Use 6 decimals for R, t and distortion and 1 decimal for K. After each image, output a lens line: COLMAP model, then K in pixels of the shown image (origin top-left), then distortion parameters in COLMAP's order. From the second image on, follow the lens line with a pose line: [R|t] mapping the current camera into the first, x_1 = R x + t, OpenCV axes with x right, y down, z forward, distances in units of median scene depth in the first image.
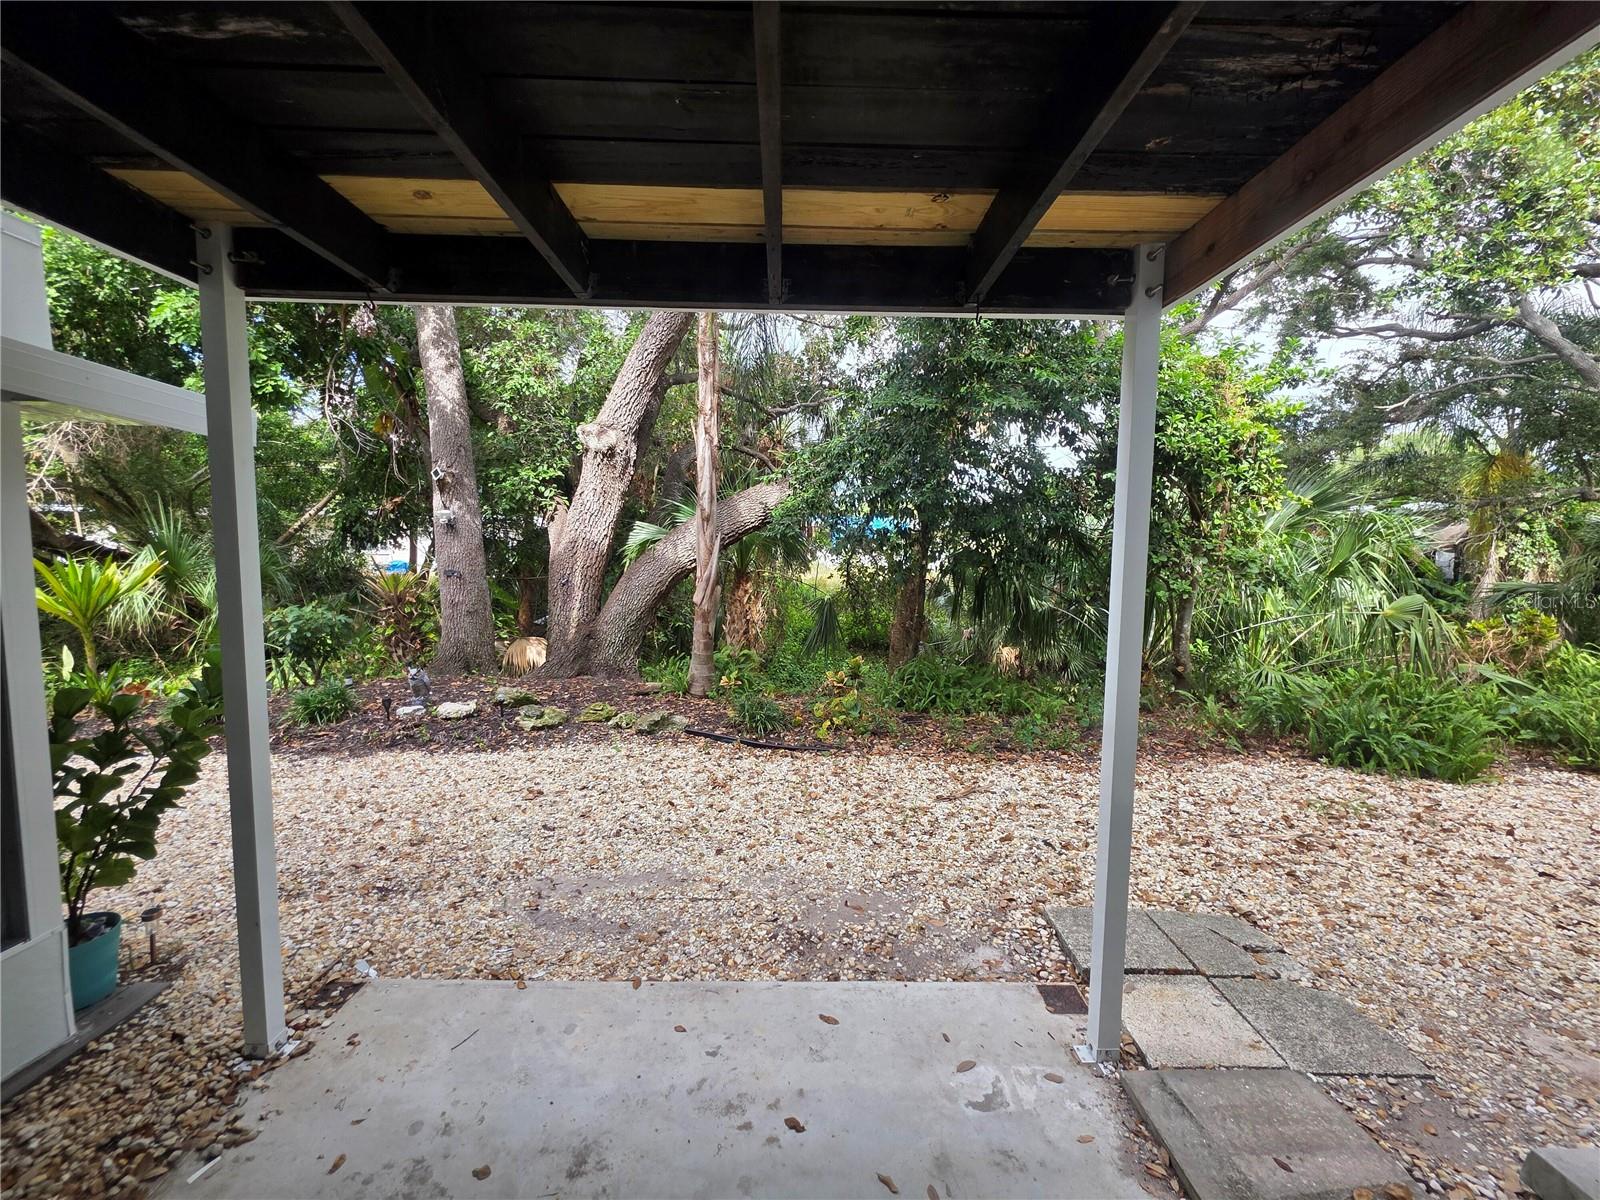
lens RADIAL K [[638.5, 0, 803.5], [0, 638.5, 596.7], [0, 0, 1]] dist [-0.000125, -0.000211]
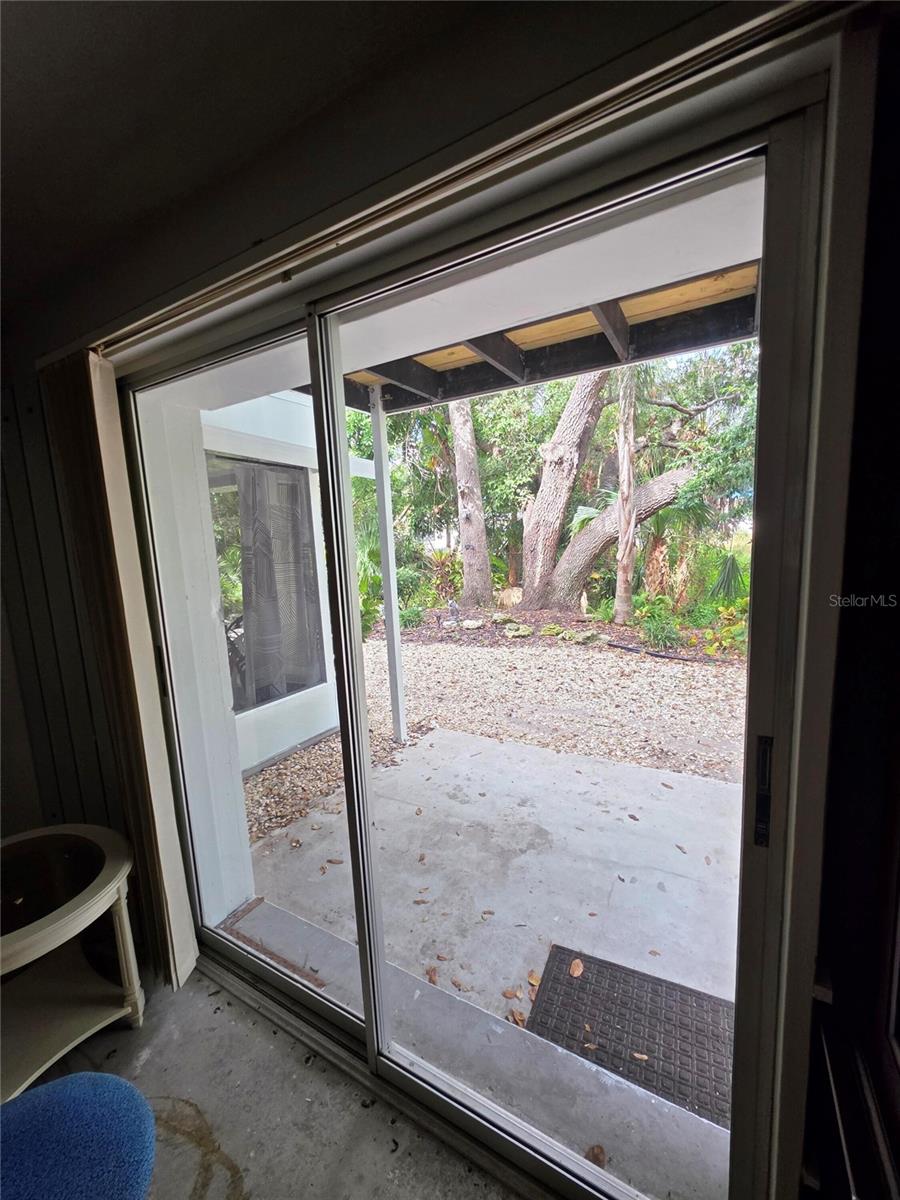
lens RADIAL K [[478.9, 0, 450.0], [0, 478.9, 600.0], [0, 0, 1]] dist [-0.000125, -0.000211]
pose [[0.854384, 0.012962, -0.519481, 0.069245], [0.020267, 0.998097, 0.058237, 0.030771], [0.519247, -0.060285, 0.852495, -0.118811]]
